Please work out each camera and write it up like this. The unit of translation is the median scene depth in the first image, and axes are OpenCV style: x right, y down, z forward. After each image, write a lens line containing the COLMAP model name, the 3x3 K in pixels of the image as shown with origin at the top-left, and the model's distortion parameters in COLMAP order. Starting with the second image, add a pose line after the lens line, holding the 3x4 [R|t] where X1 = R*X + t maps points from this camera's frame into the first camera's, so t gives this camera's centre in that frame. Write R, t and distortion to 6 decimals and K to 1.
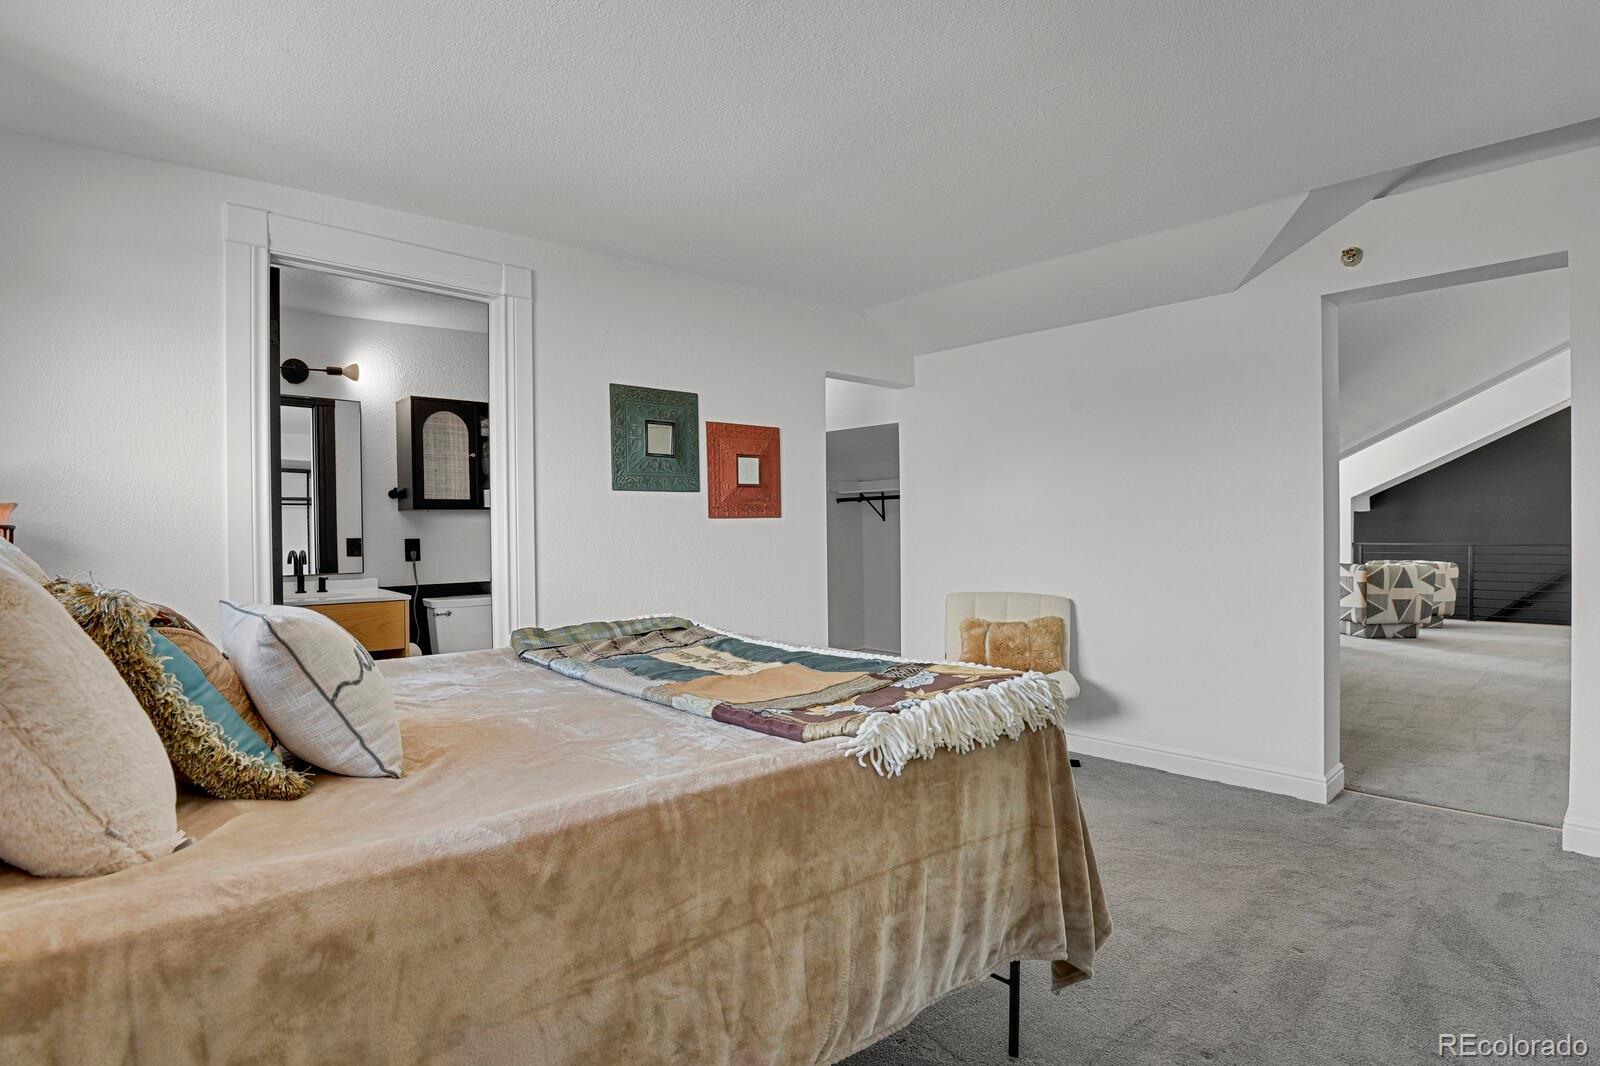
lens RADIAL K [[780.5, 0, 802.4], [0, 780.5, 538.8], [0, 0, 1]] dist [-0.021918, -0.005483]
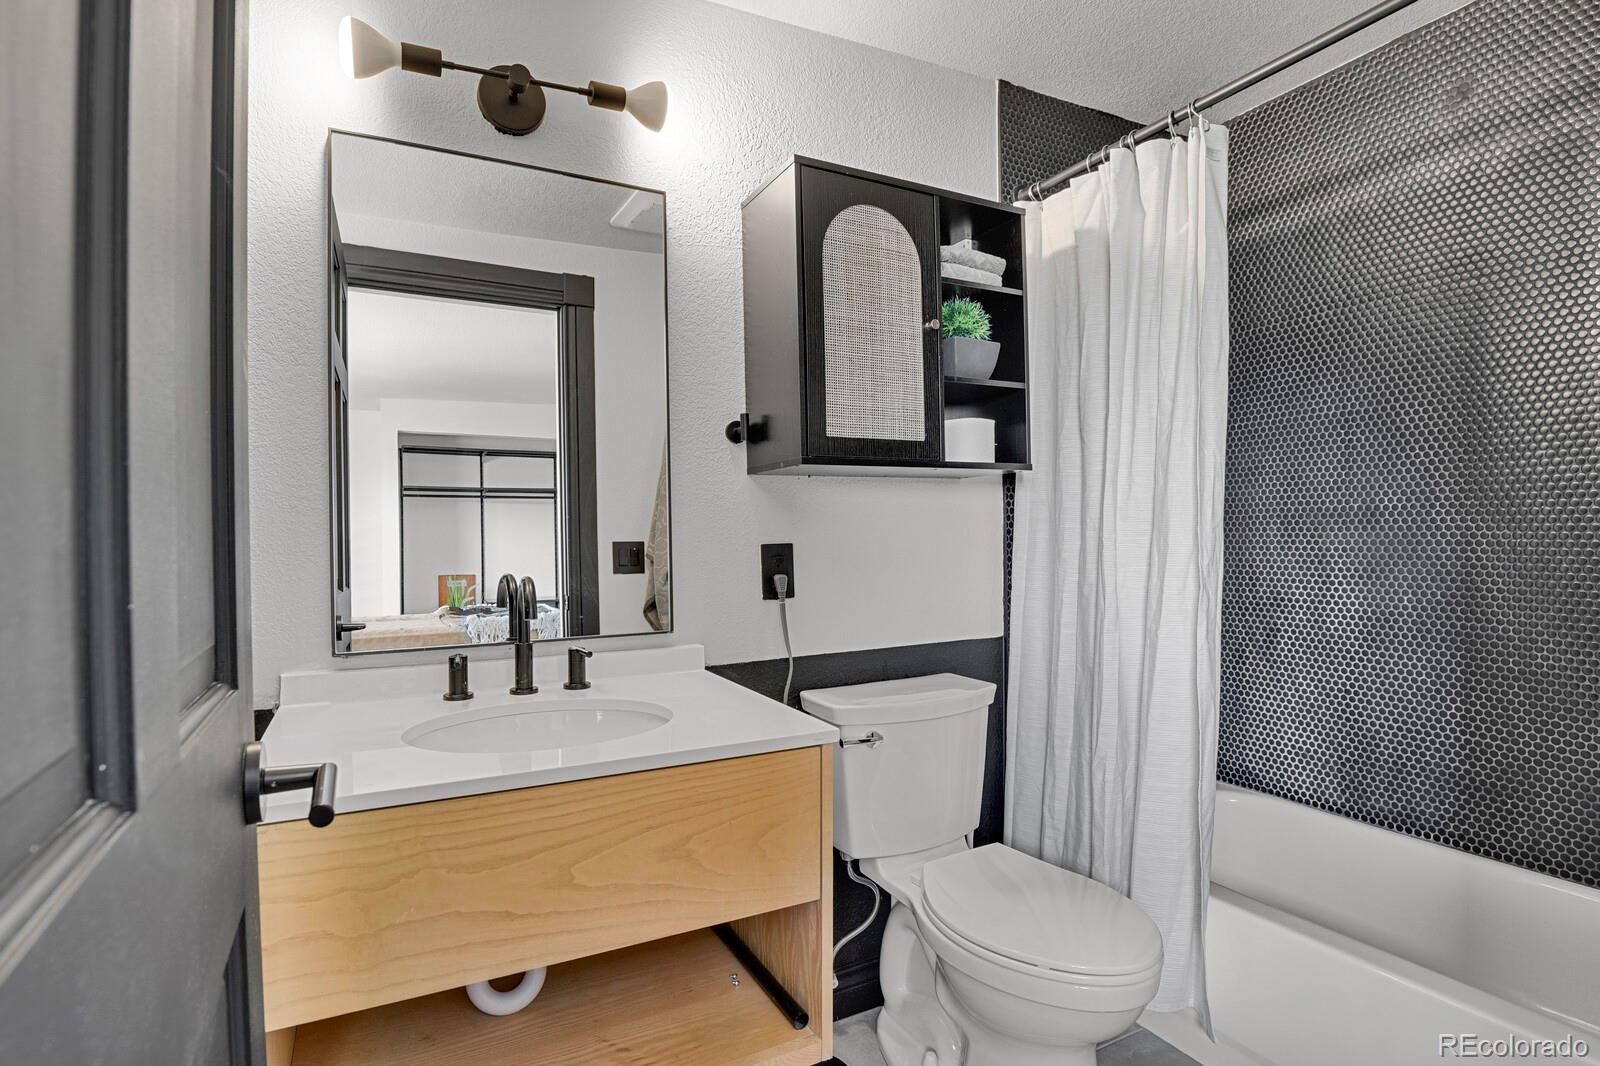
lens RADIAL K [[780.5, 0, 802.4], [0, 780.5, 538.8], [0, 0, 1]] dist [-0.021918, -0.005483]
pose [[0.965644, 0.003652, -0.259842, -0.399250], [-0.002292, 0.999982, 0.005536, -0.005017], [0.259858, -0.004750, 0.965635, 0.635576]]
